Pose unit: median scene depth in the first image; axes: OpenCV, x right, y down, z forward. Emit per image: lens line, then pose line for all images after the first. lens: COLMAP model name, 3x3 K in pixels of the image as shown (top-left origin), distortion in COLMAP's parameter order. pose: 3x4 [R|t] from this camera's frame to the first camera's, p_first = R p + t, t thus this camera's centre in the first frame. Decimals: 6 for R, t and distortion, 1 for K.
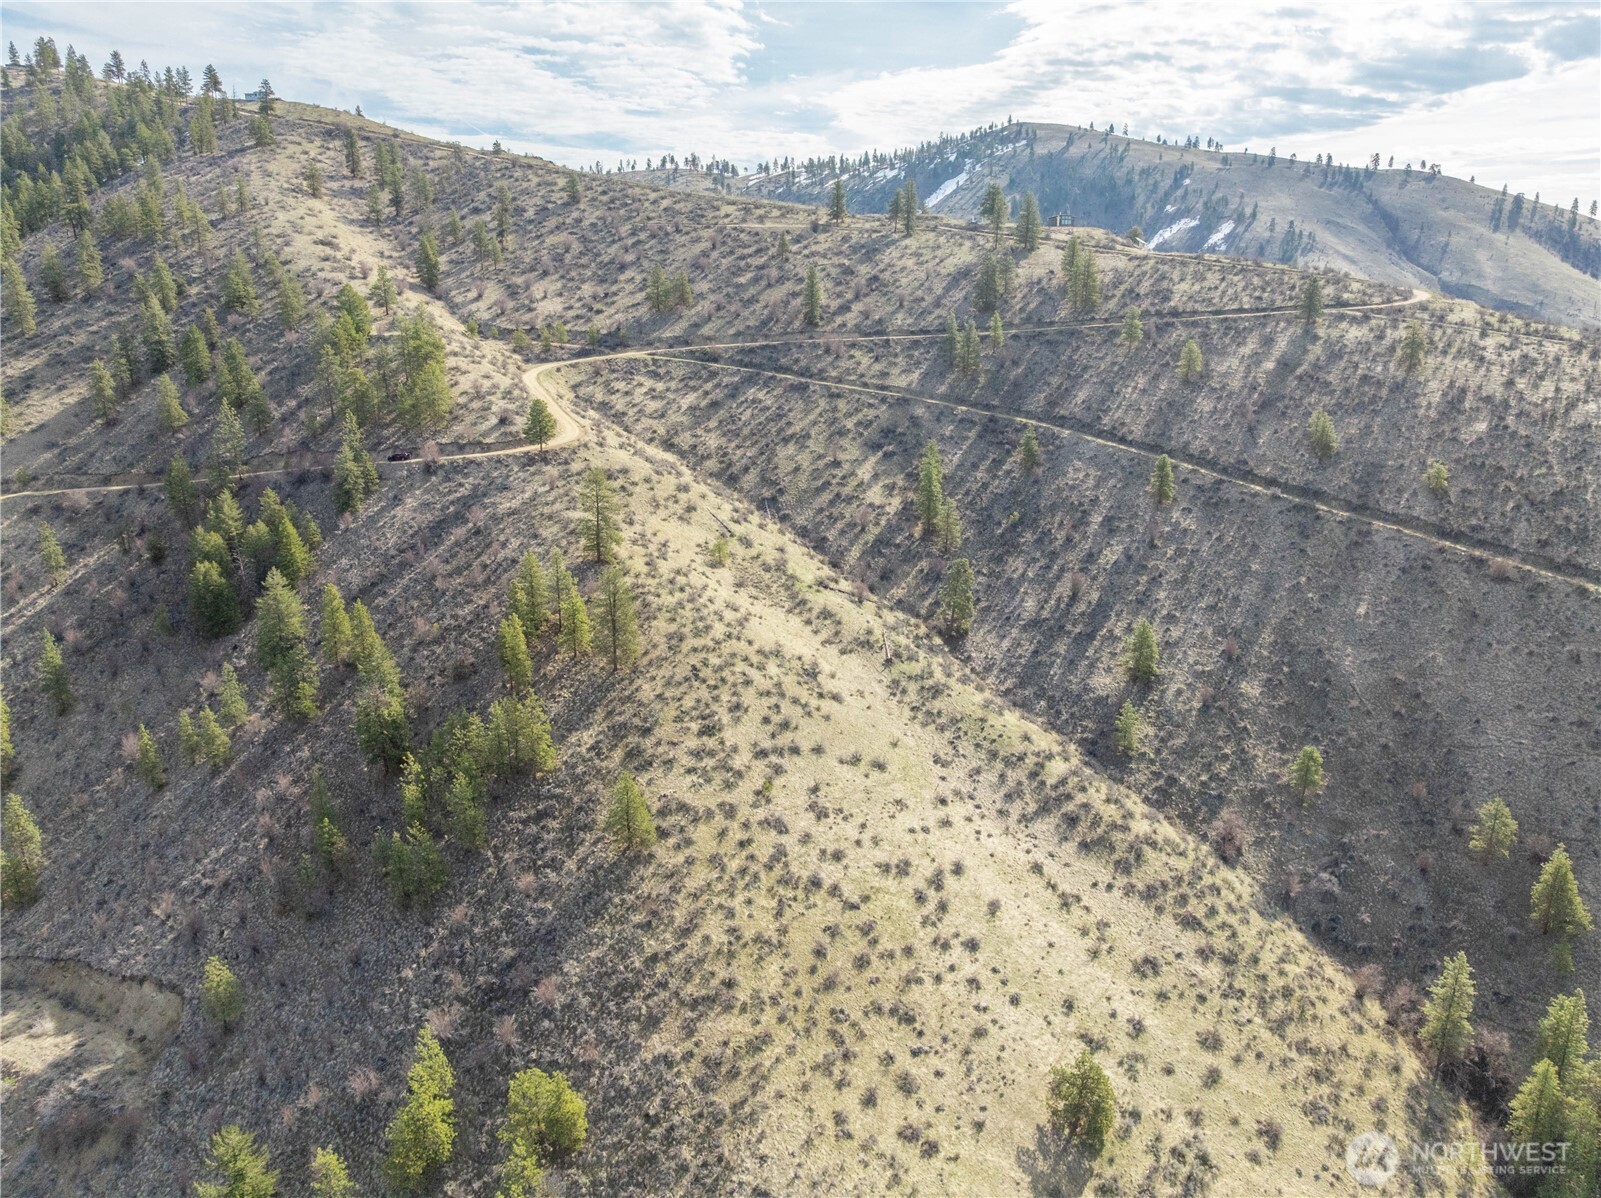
lens RADIAL K [[1128.8, 0, 800.5], [0, 1128.8, 599.0], [0, 0, 1]] dist [-0.036553, -0.003696]
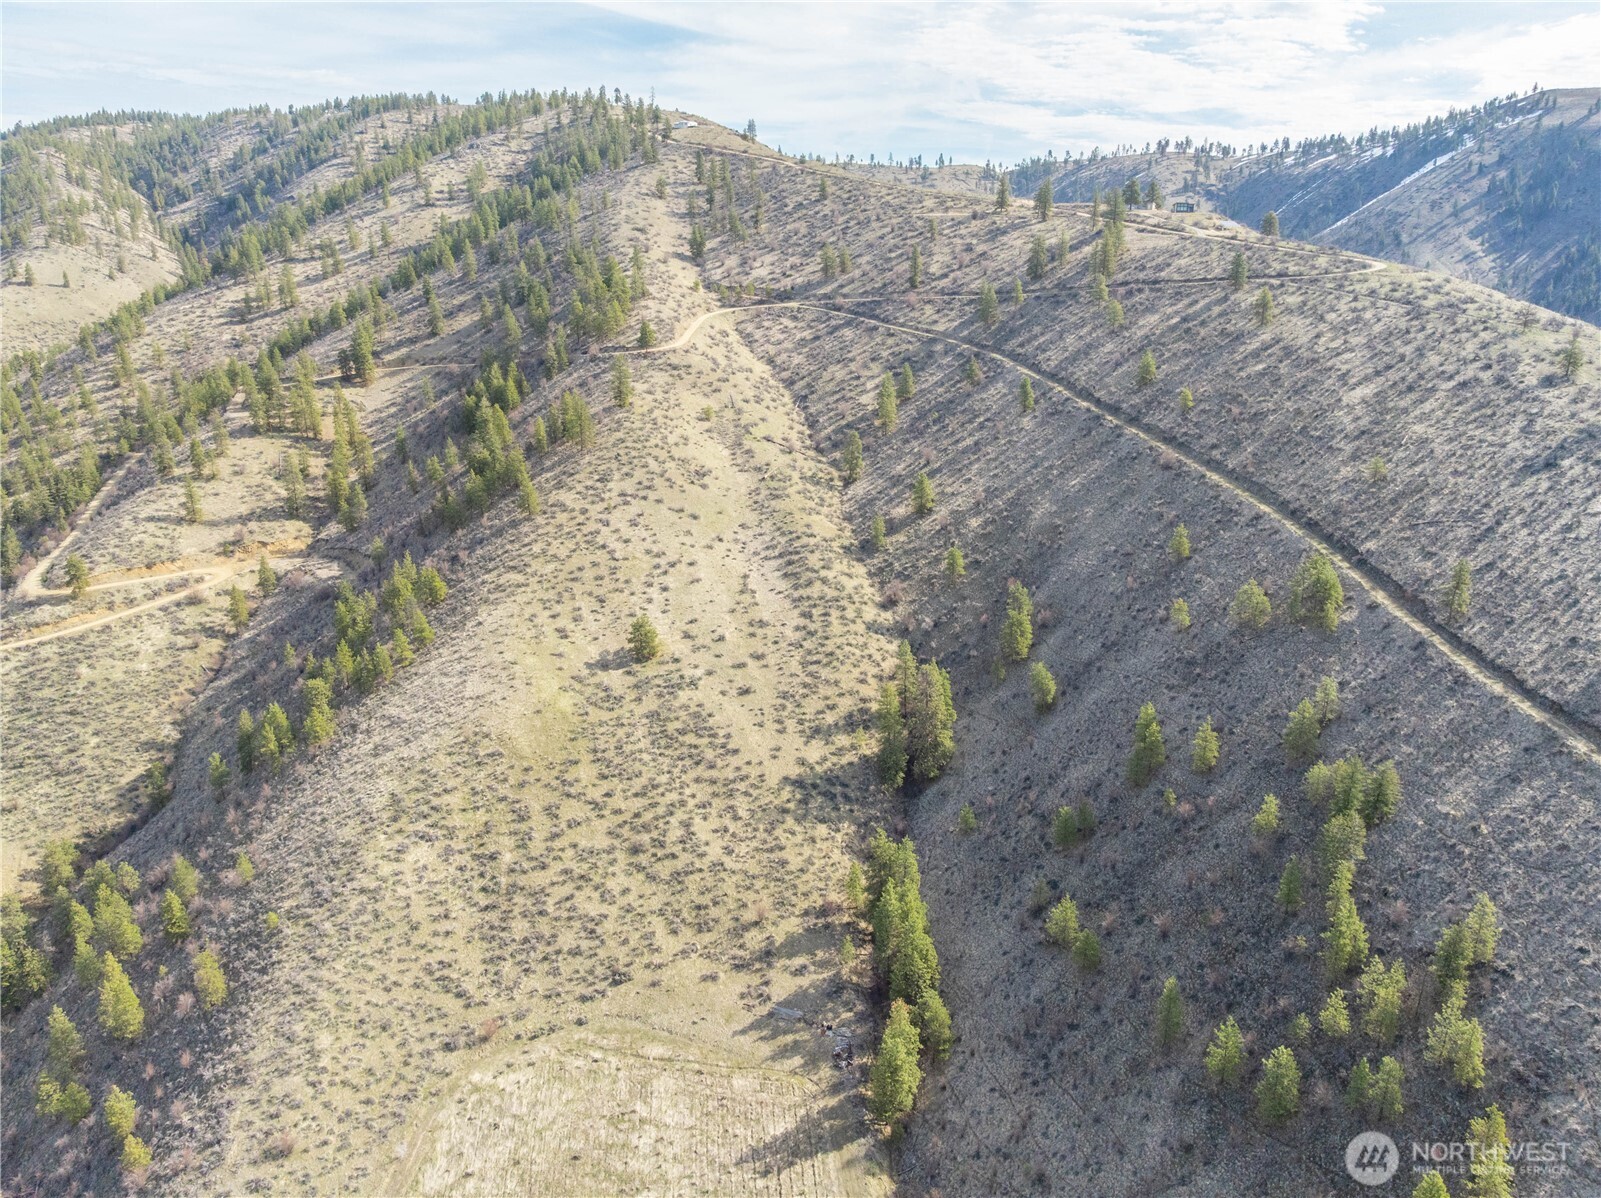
lens RADIAL K [[1127.0, 0, 800.5], [0, 1127.0, 599.0], [0, 0, 1]] dist [-0.036356, -0.000296]
pose [[0.875420, 0.143868, -0.461456, 0.637525], [-0.135618, 0.989437, 0.051199, 0.095481], [0.463948, 0.017761, 0.885685, -0.321739]]
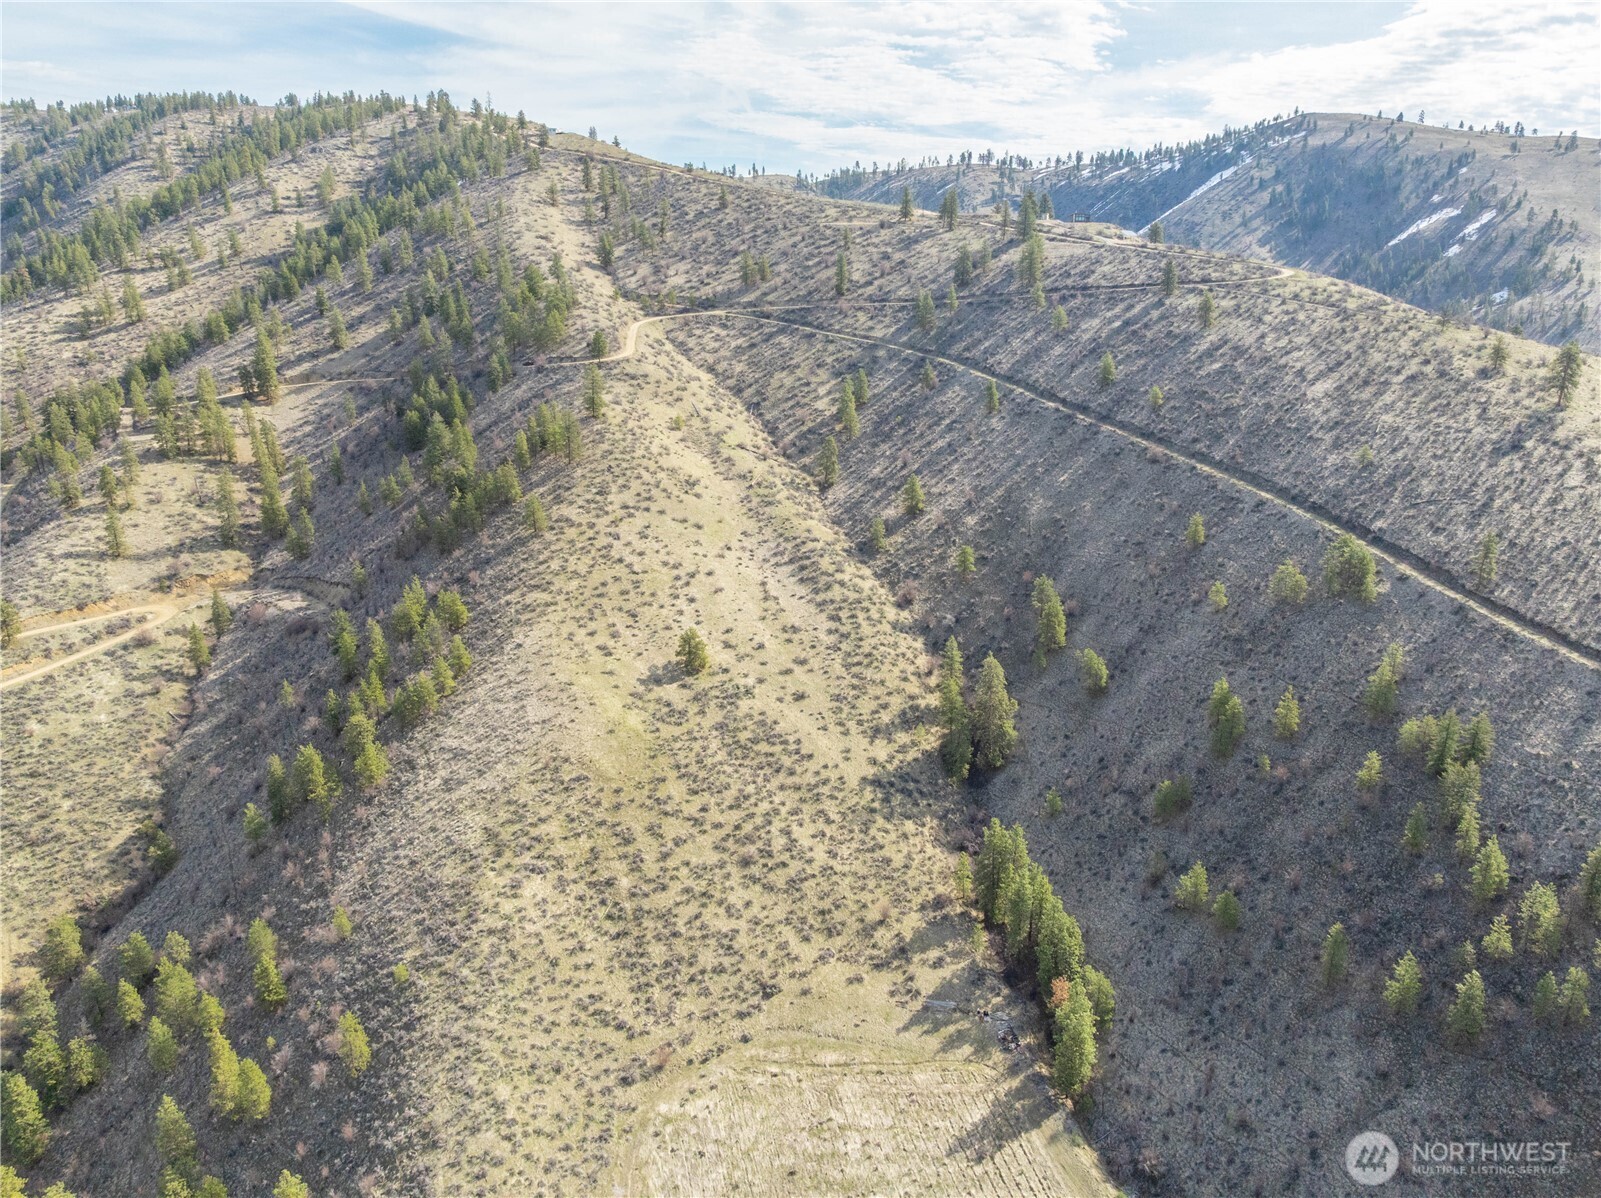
lens RADIAL K [[1127.0, 0, 800.5], [0, 1127.0, 599.0], [0, 0, 1]] dist [-0.036356, -0.000296]
pose [[0.950756, 0.090859, -0.296324, 0.454626], [-0.087760, 0.995858, 0.023774, 0.121051], [0.297257, 0.003402, 0.954791, -0.405645]]
